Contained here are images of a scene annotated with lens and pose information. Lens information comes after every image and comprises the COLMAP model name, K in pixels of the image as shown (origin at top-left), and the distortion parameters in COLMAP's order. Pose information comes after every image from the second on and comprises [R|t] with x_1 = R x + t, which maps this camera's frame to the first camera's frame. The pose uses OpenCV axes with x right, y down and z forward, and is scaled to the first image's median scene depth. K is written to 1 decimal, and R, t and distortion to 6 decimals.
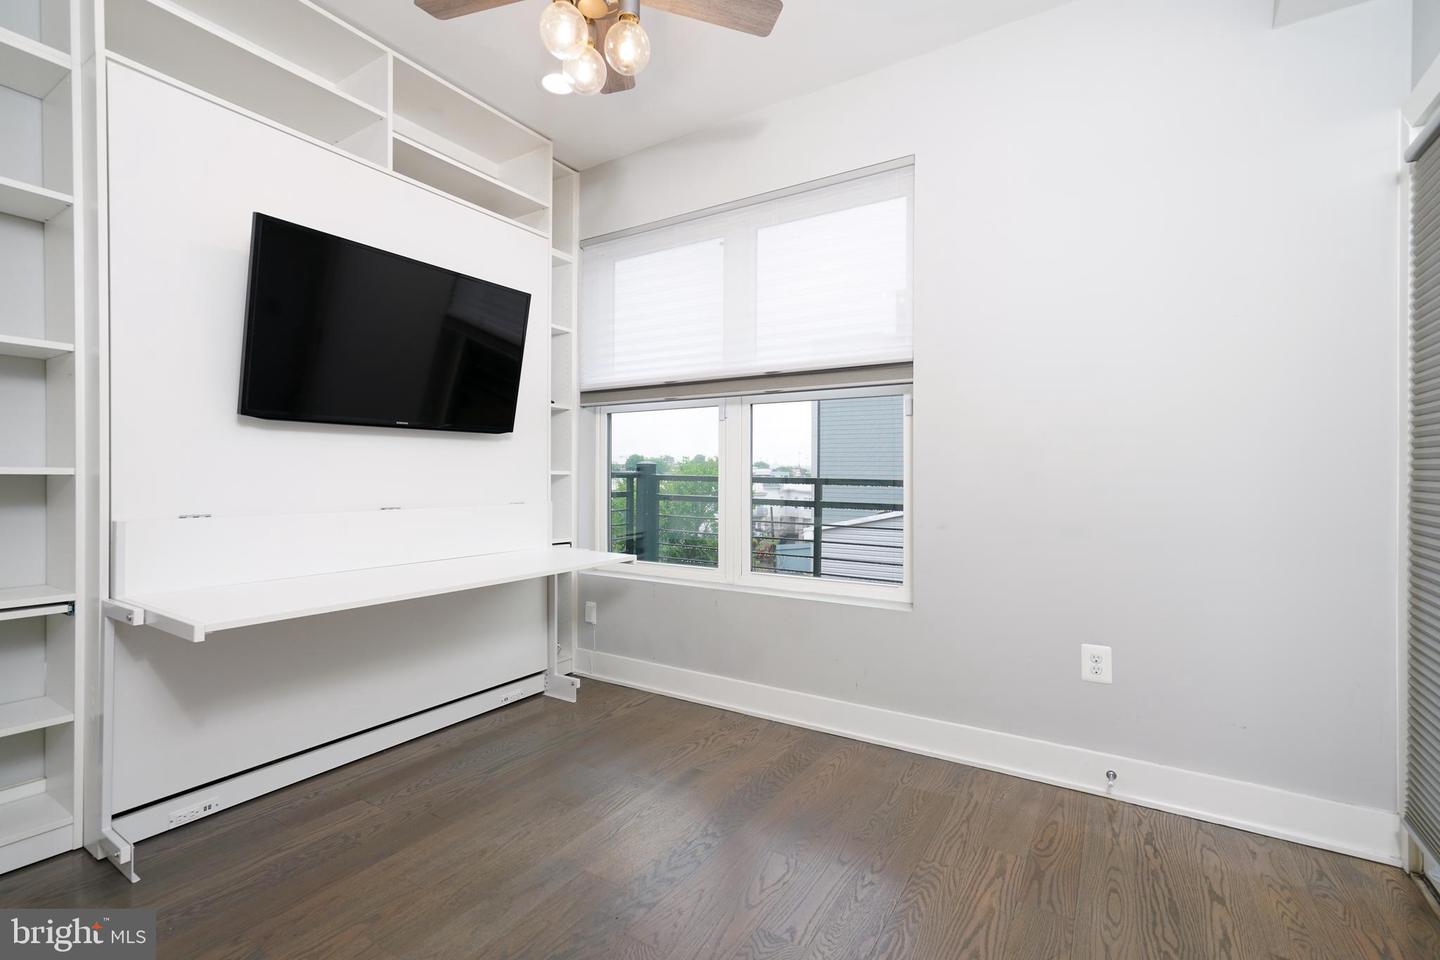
lens RADIAL K [[656.2, 0, 719.8], [0, 656.2, 478.3], [0, 0, 1]] dist [-0.028176, 0.011743]
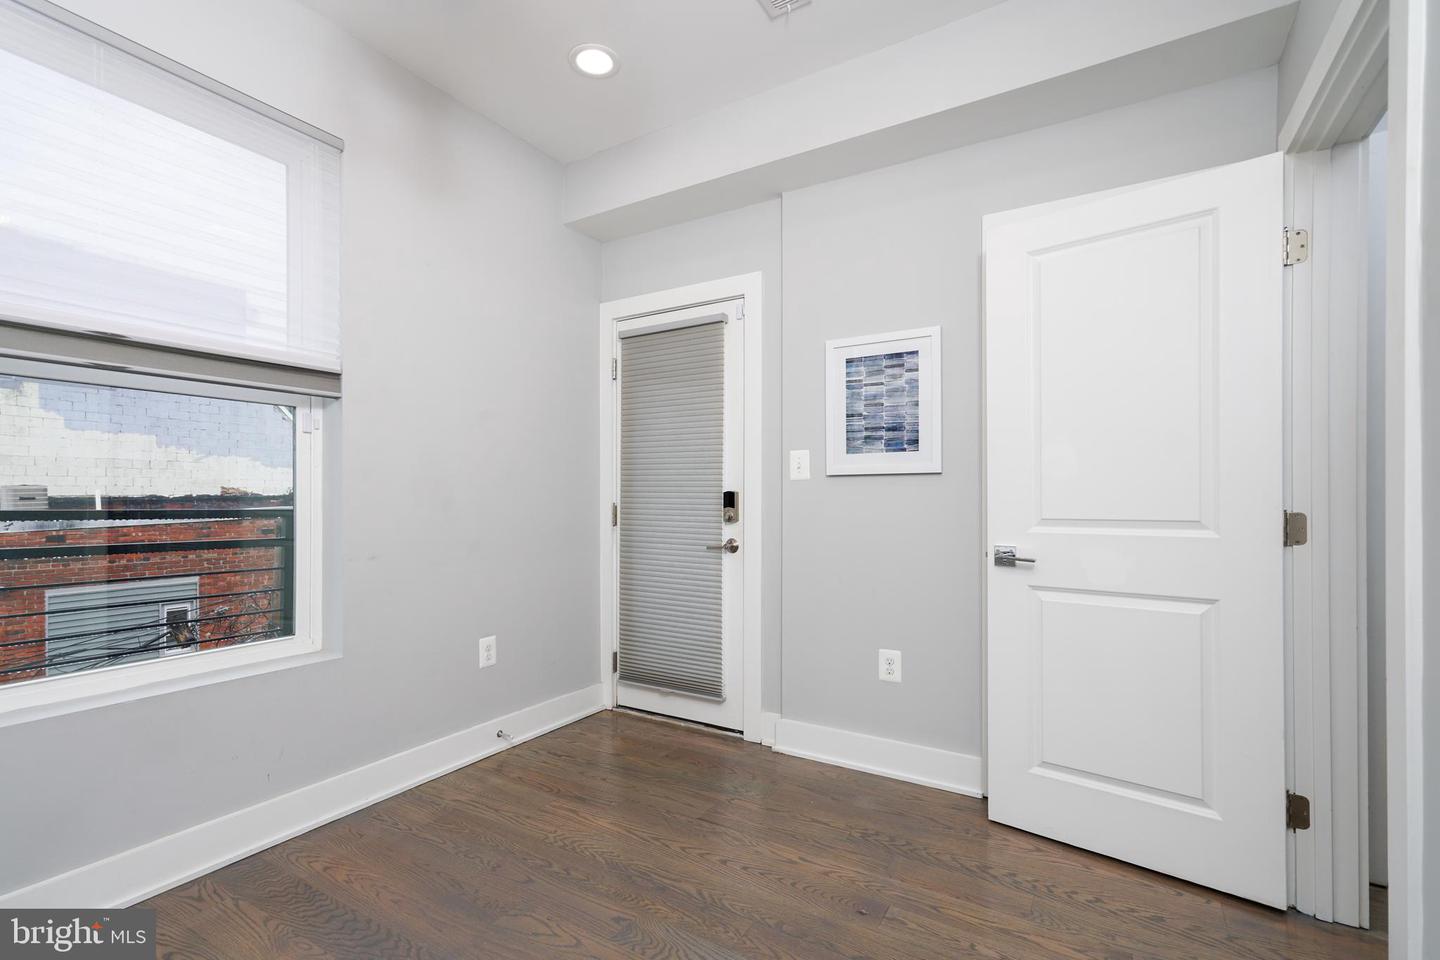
lens RADIAL K [[656.2, 0, 708.2], [0, 656.2, 499.6], [0, 0, 1]] dist [-0.028176, 0.011743]
pose [[-0.036426, -0.006471, 0.999315, -0.713642], [-0.006909, 0.999957, 0.006223, -0.021252], [-0.999312, -0.006678, -0.036469, 0.633916]]
